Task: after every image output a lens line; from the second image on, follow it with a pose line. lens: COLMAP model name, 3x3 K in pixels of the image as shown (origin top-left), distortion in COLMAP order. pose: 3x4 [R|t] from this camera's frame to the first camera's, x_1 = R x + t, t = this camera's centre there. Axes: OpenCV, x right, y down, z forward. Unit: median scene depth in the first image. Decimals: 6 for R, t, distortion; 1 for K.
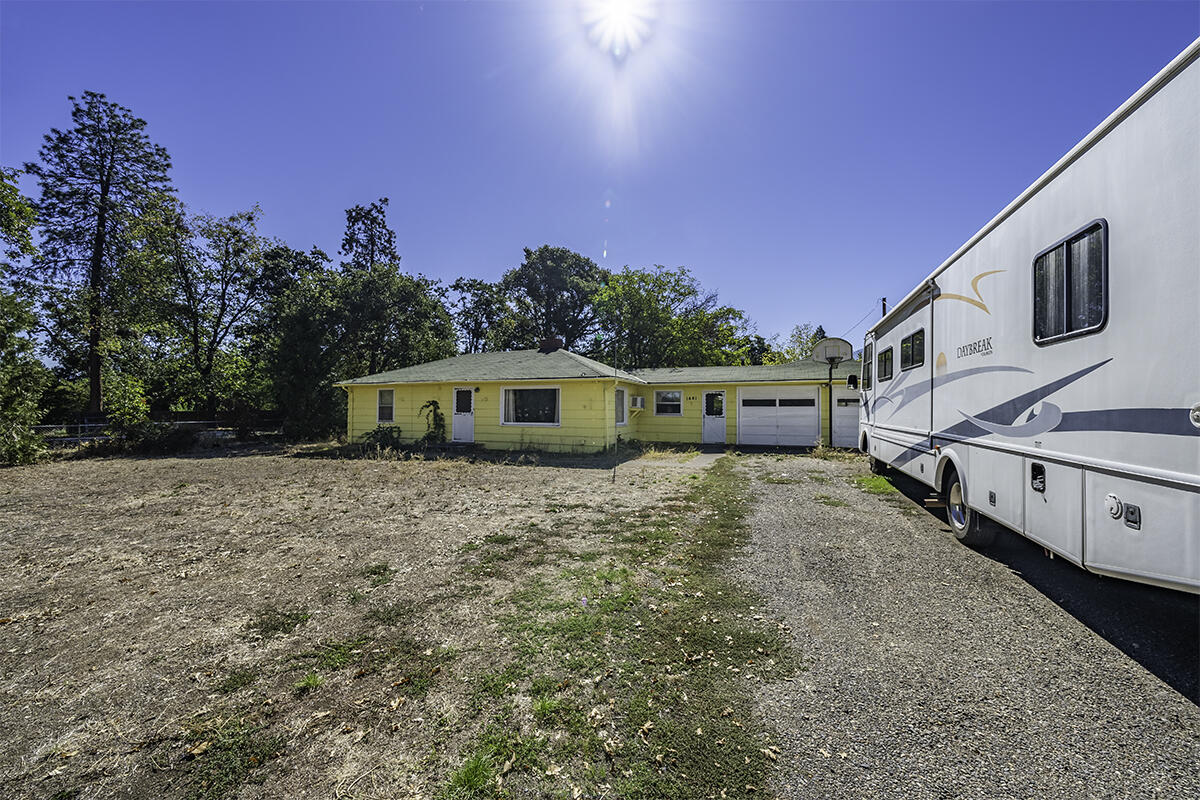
lens RADIAL K [[441.1, 0, 600.0], [0, 441.1, 400.0], [0, 0, 1]] dist [-0.001686, 0.000030]
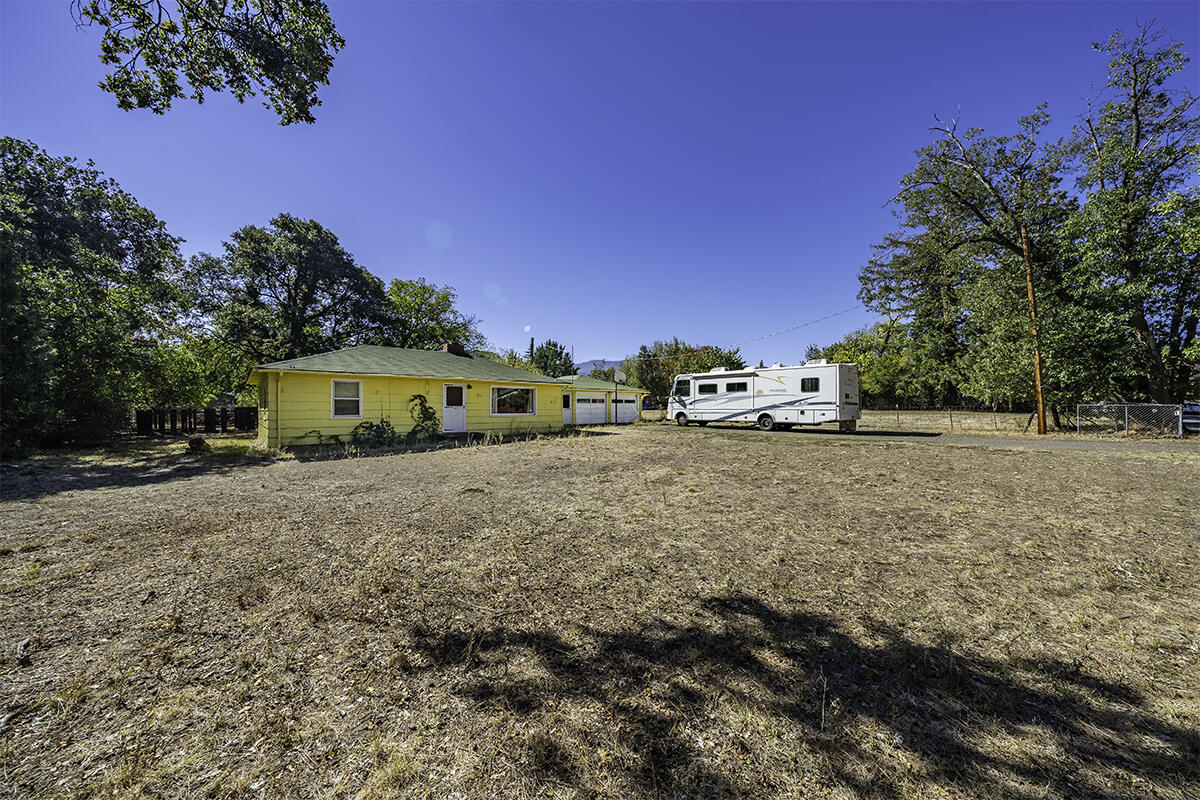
lens RADIAL K [[416.2, 0, 599.8], [0, 416.2, 405.9], [0, 0, 1]] dist [-0.002755, -0.000116]
pose [[0.428560, 0.001341, 0.903512, -0.976661], [-0.014619, 0.999878, 0.005450, 0.014460], [-0.903395, -0.015544, 0.428527, 0.179456]]
